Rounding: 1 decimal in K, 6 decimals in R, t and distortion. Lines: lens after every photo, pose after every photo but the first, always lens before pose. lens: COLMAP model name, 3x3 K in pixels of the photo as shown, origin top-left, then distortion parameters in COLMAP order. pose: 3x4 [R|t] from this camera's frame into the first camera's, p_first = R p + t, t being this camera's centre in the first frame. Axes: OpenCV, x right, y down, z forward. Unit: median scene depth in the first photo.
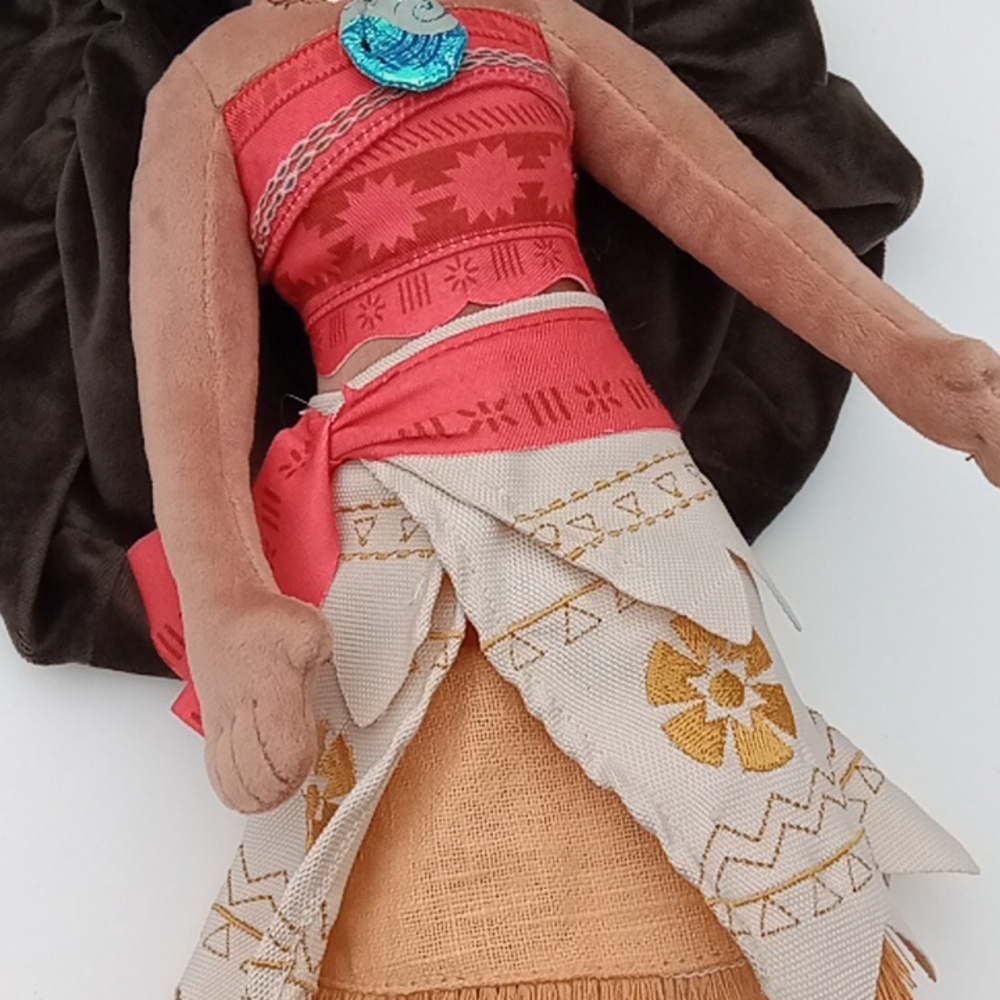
lens RADIAL K [[1530.3, 0, 489.7], [0, 1530.3, 517.7], [0, 0, 1]] dist [0.050284, 0.048429]
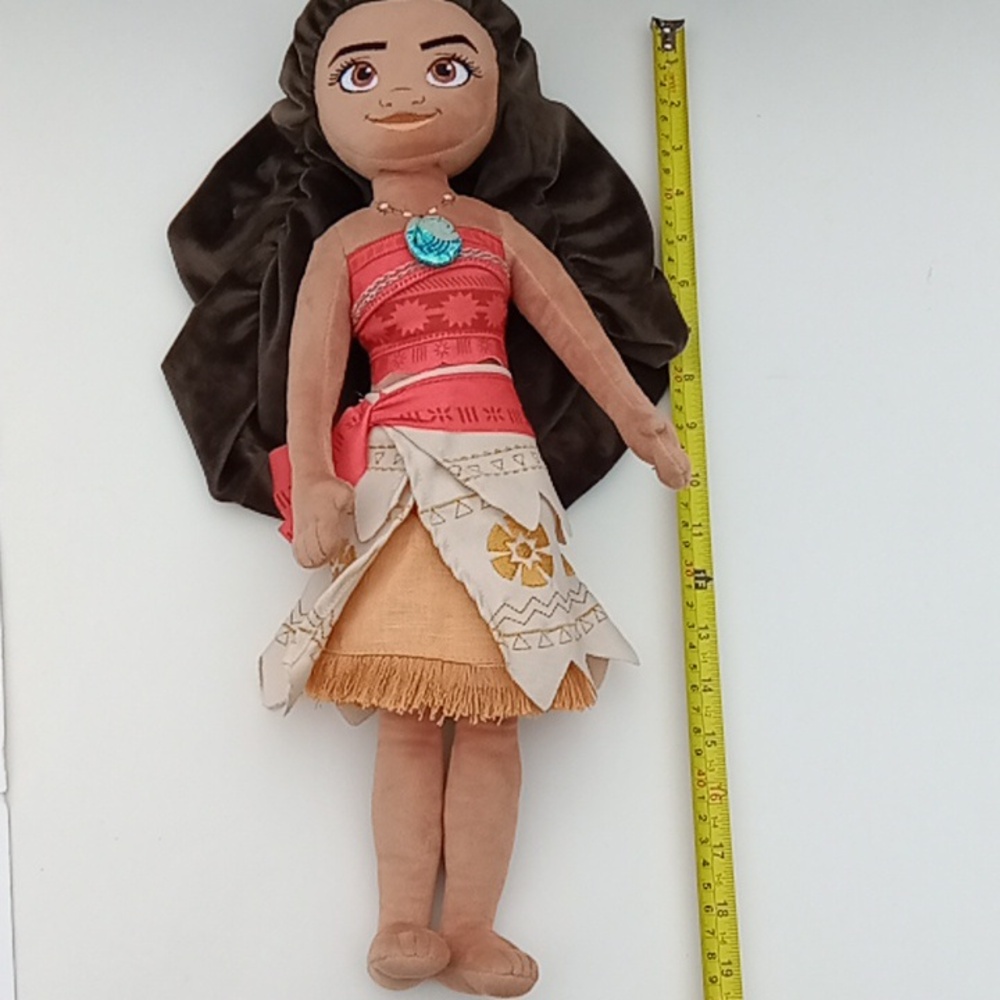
lens RADIAL K [[1530.3, 0, 489.7], [0, 1530.3, 517.7], [0, 0, 1]] dist [0.050284, 0.048429]
pose [[0.985250, 0.161330, -0.057060, 0.213579], [-0.162228, 0.986687, -0.011451, 0.092618], [0.054453, 0.020539, 0.998305, -1.178731]]
